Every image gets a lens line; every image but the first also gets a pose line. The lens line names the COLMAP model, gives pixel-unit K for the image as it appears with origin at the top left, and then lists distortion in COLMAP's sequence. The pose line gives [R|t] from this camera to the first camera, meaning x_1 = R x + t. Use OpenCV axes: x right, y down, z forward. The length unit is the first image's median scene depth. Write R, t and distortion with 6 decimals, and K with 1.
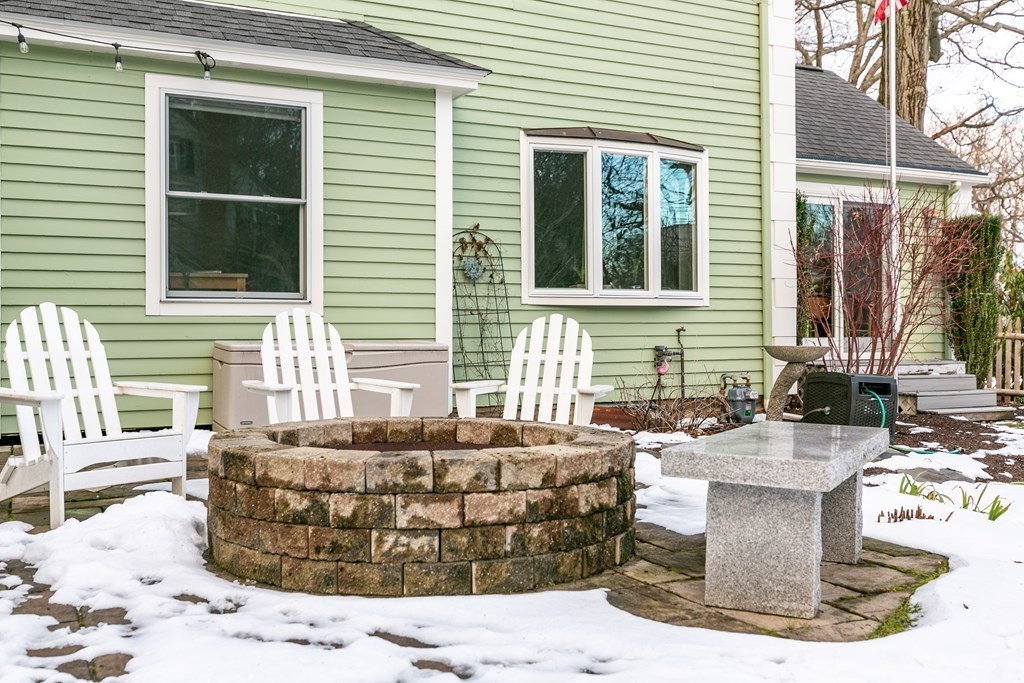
lens RADIAL K [[994.9, 0, 512.0], [0, 994.9, 341.5], [0, 0, 1]] dist [-0.006434, -0.005449]
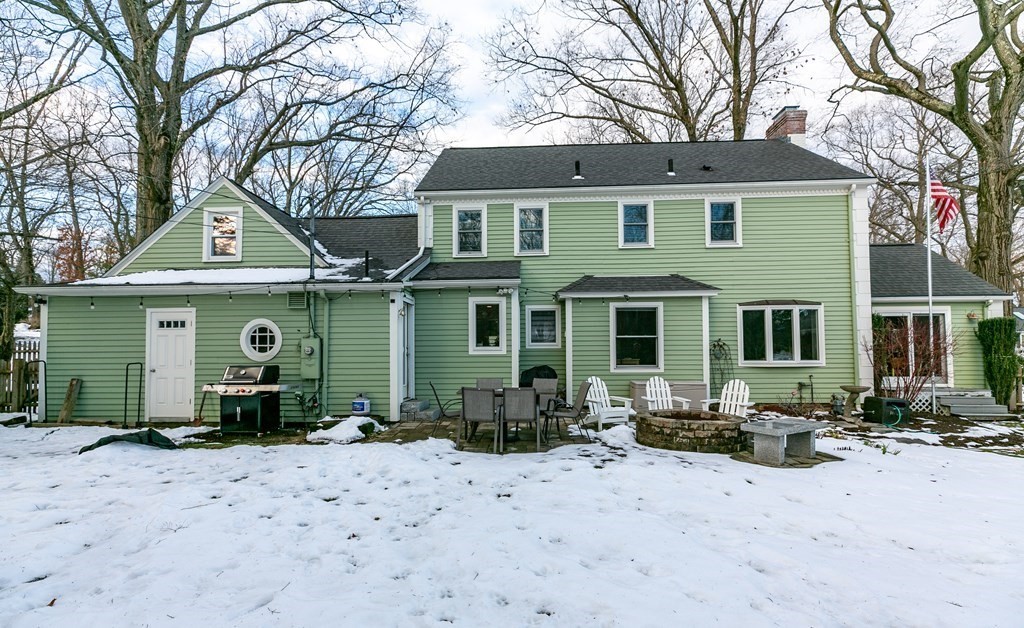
lens RADIAL K [[443.2, 0, 511.2], [0, 443.2, 344.0], [0, 0, 1]] dist [0.001193, 0.000114]
pose [[0.866592, -0.014641, -0.498802, 0.088541], [-0.003029, 0.999397, -0.034595, -0.062347], [0.499008, 0.031491, 0.866025, -0.438976]]
